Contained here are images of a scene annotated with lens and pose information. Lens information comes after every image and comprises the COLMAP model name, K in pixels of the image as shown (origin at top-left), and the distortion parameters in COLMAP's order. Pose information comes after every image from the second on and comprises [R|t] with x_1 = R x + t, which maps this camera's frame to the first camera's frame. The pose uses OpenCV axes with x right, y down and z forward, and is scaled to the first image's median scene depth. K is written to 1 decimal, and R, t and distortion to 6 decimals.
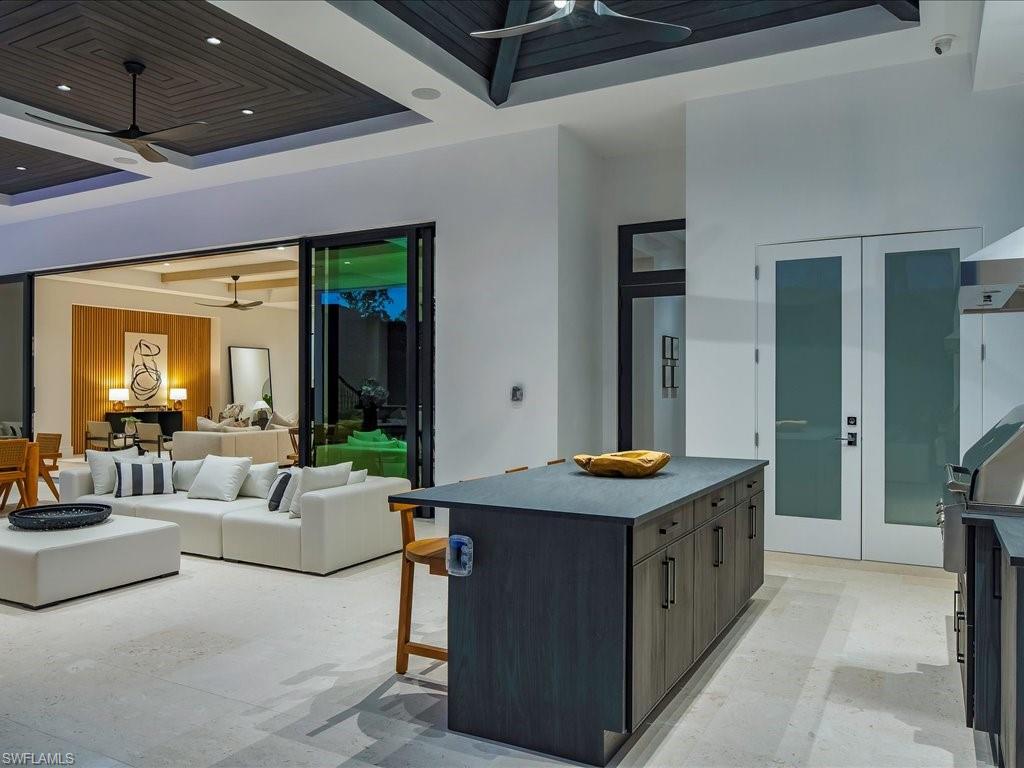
lens RADIAL K [[776.4, 0, 509.7], [0, 776.4, 389.2], [0, 0, 1]] dist [-0.005431, -0.008189]
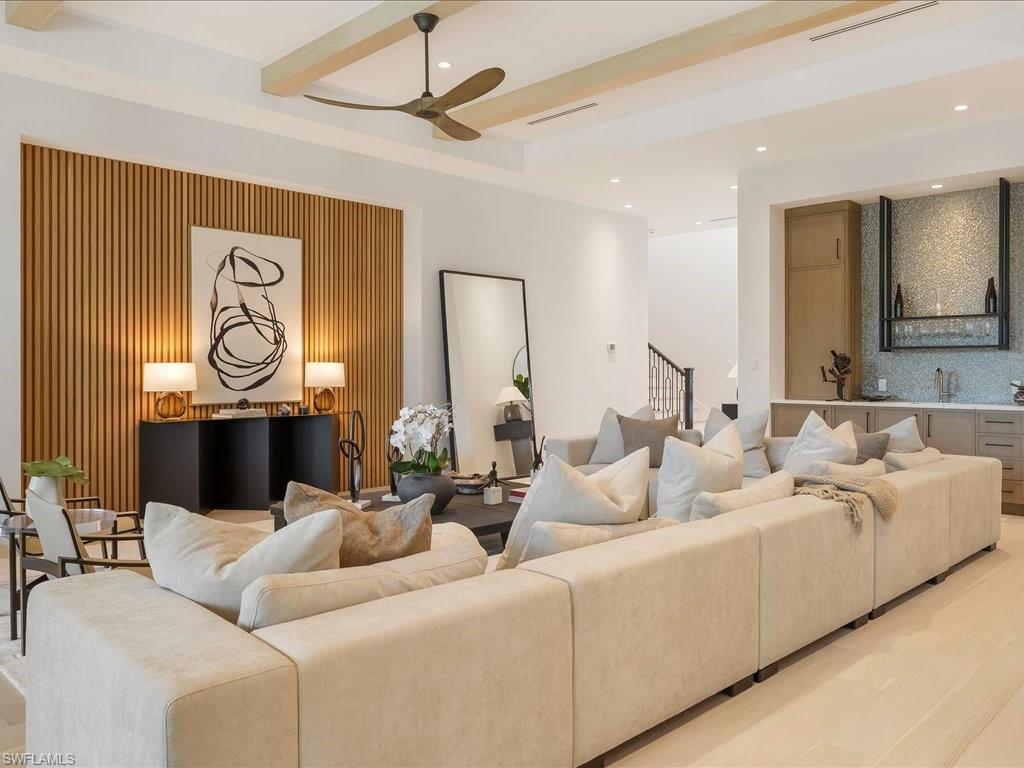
lens RADIAL K [[776.4, 0, 549.2], [0, 776.4, 375.4], [0, 0, 1]] dist [-0.005431, -0.008189]
pose [[0.963571, -0.002629, -0.267441, -0.193222], [0.004870, 0.999958, 0.007719, 0.003966], [0.267409, -0.008740, 0.963543, 0.626137]]
